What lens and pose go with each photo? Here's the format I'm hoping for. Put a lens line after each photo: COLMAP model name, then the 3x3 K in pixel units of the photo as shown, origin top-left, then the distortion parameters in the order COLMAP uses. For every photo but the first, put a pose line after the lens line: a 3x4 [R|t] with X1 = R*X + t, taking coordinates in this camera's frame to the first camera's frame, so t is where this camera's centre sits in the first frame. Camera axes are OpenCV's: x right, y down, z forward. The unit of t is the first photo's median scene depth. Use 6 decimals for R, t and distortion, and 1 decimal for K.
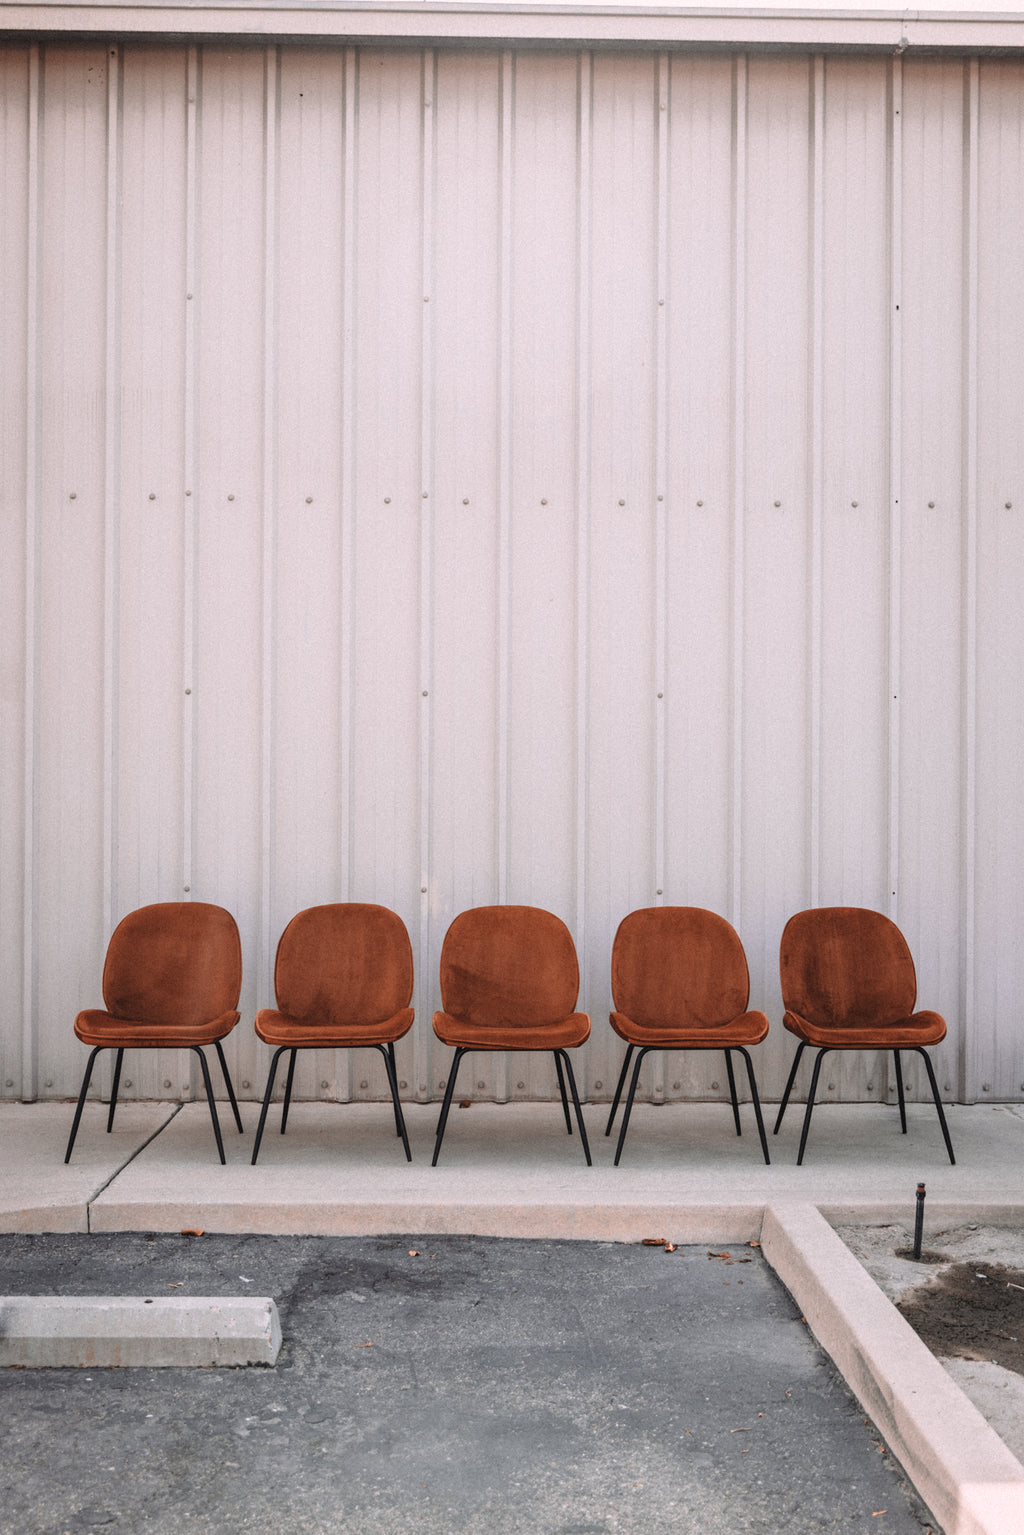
lens RADIAL K [[1776.3, 0, 512.0], [0, 1776.3, 767.5], [0, 0, 1]] dist [-0.007753, 0.004110]
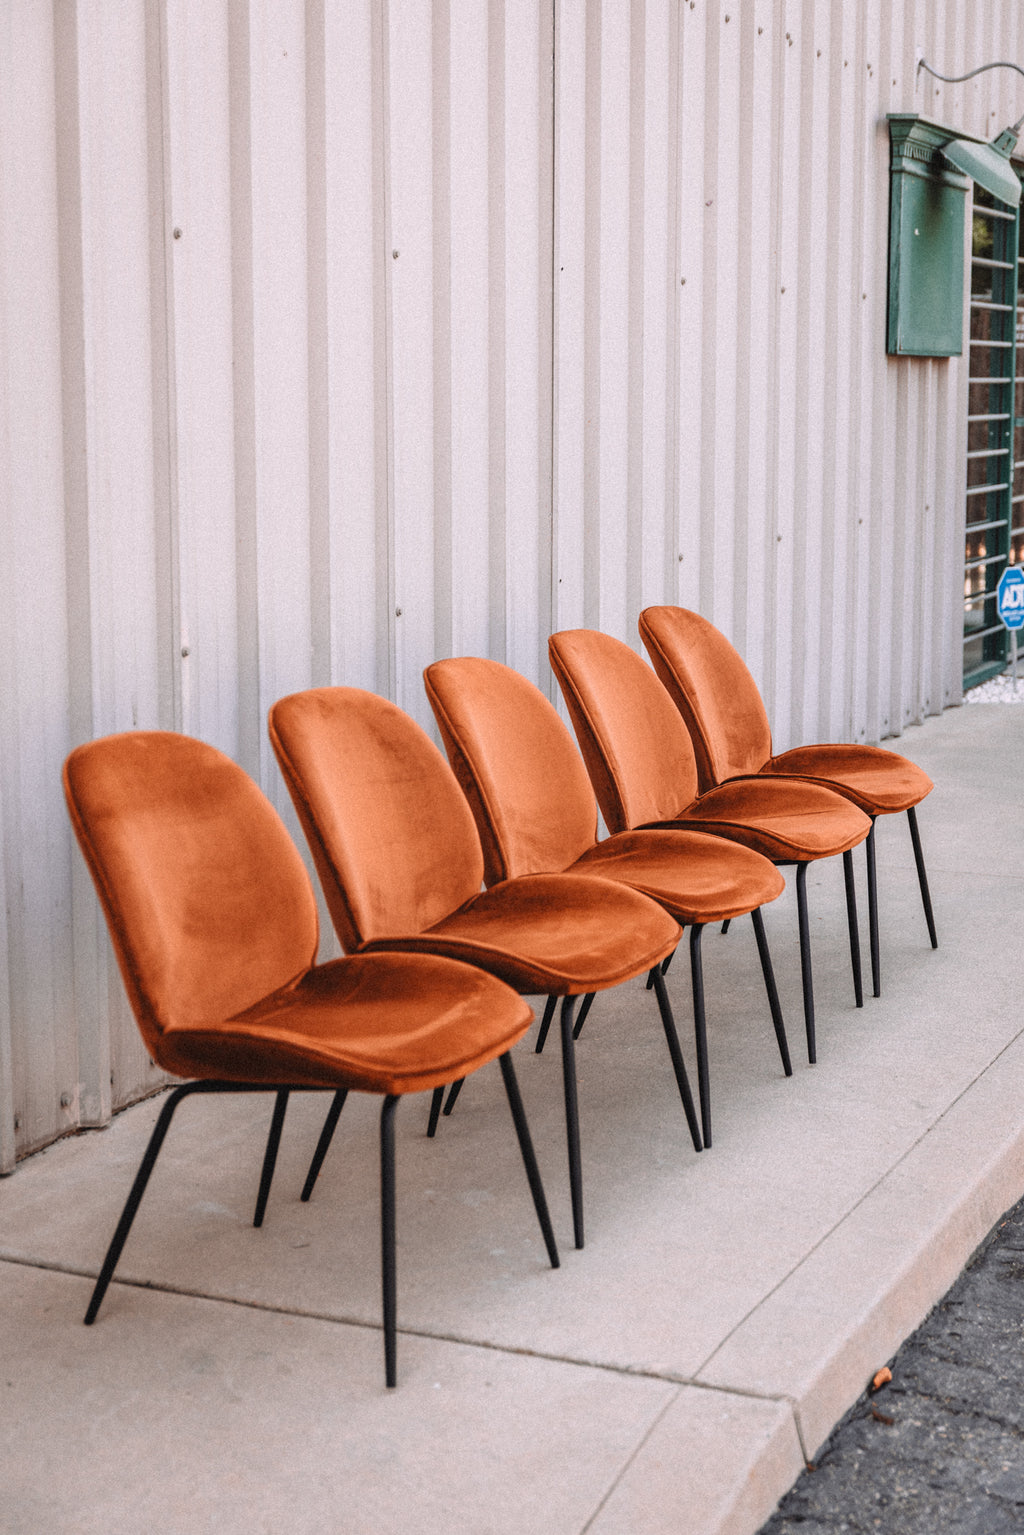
lens RADIAL K [[2613.1, 0, 512.0], [0, 2613.1, 767.5], [0, 0, 1]] dist [-0.007292, -0.007906]
pose [[0.417049, -0.142682, 0.897615, -0.862646], [-0.000512, 0.987564, 0.157218, -0.014945], [-0.908884, -0.066027, 0.411789, 0.834351]]
